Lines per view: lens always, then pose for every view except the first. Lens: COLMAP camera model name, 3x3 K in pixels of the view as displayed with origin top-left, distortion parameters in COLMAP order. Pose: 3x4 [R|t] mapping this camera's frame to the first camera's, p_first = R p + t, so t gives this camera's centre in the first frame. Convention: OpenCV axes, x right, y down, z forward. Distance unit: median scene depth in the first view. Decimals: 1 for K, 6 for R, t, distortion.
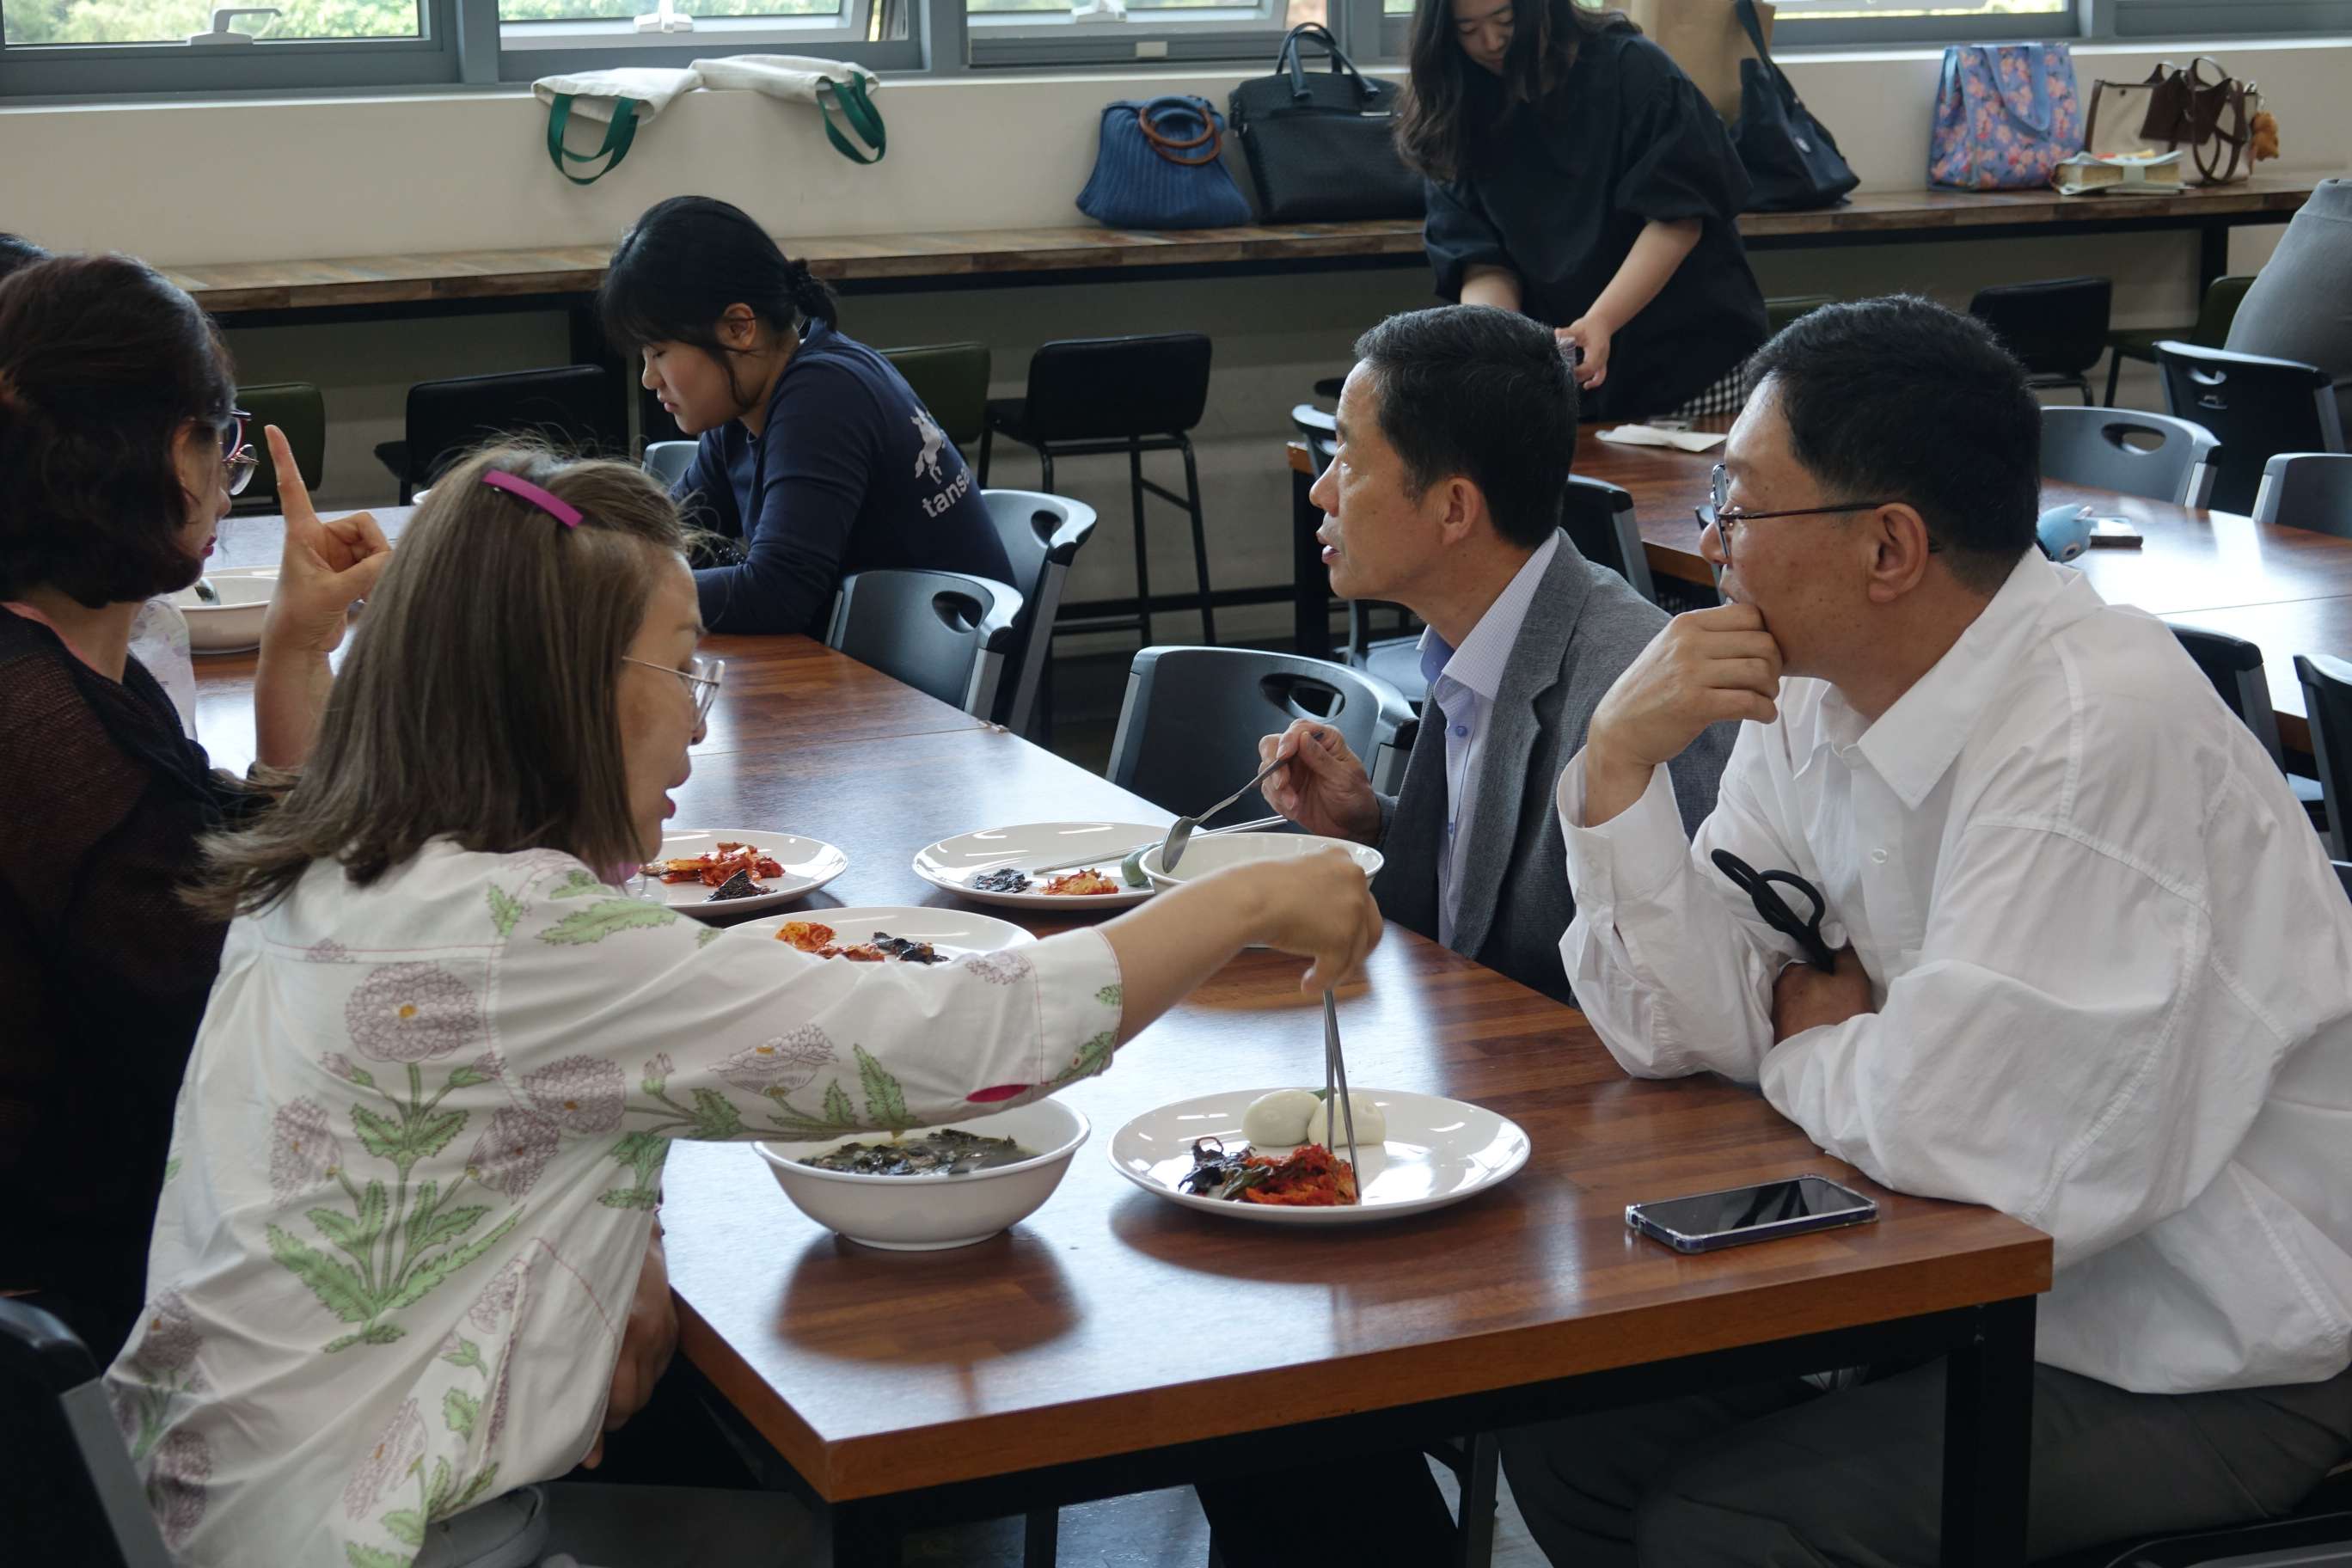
lens RADIAL K [[4123.8, 0, 1178.4], [0, 4123.8, 783.6], [0, 0, 1]] dist [-0.114846, 0.000000]
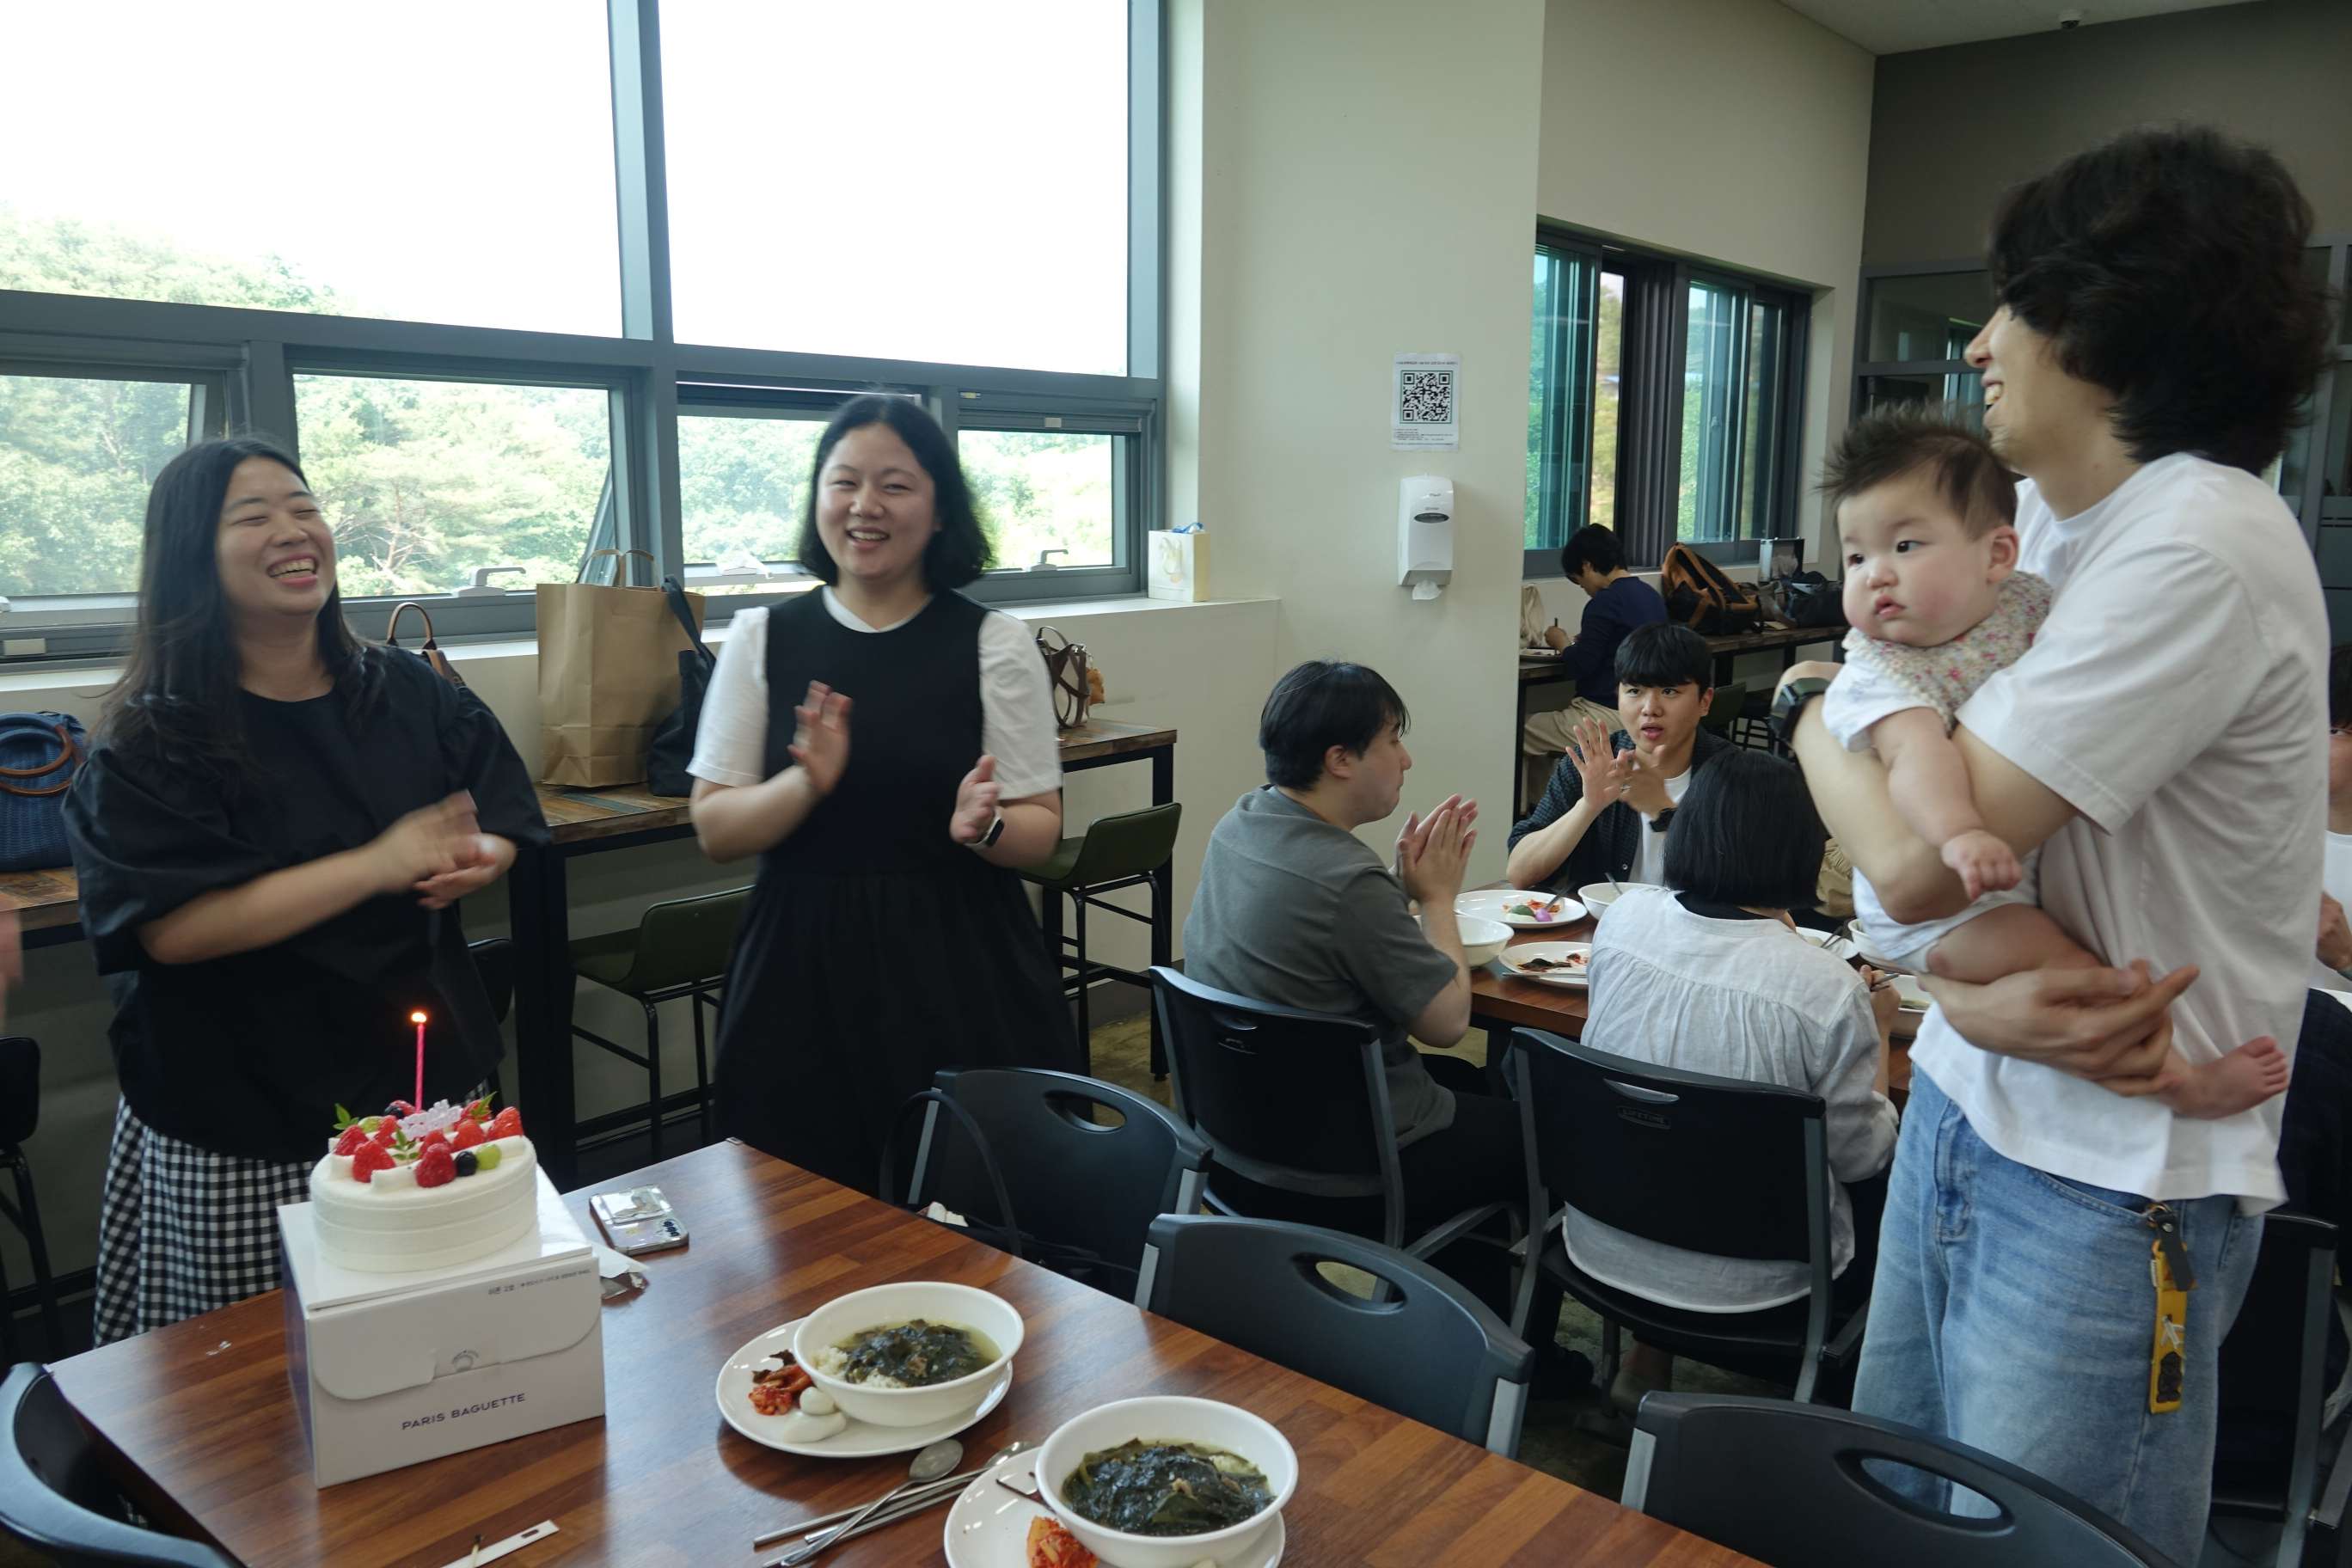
lens RADIAL K [[1777.8, 0, 1180.9], [0, 1777.8, 771.3], [0, 0, 1]] dist [0.052827, 0.002823]
pose [[0.900077, -0.044595, 0.433442, 0.049752], [0.062416, 0.997686, -0.026965, -0.119982], [-0.431237, 0.051324, 0.900778, 0.506806]]
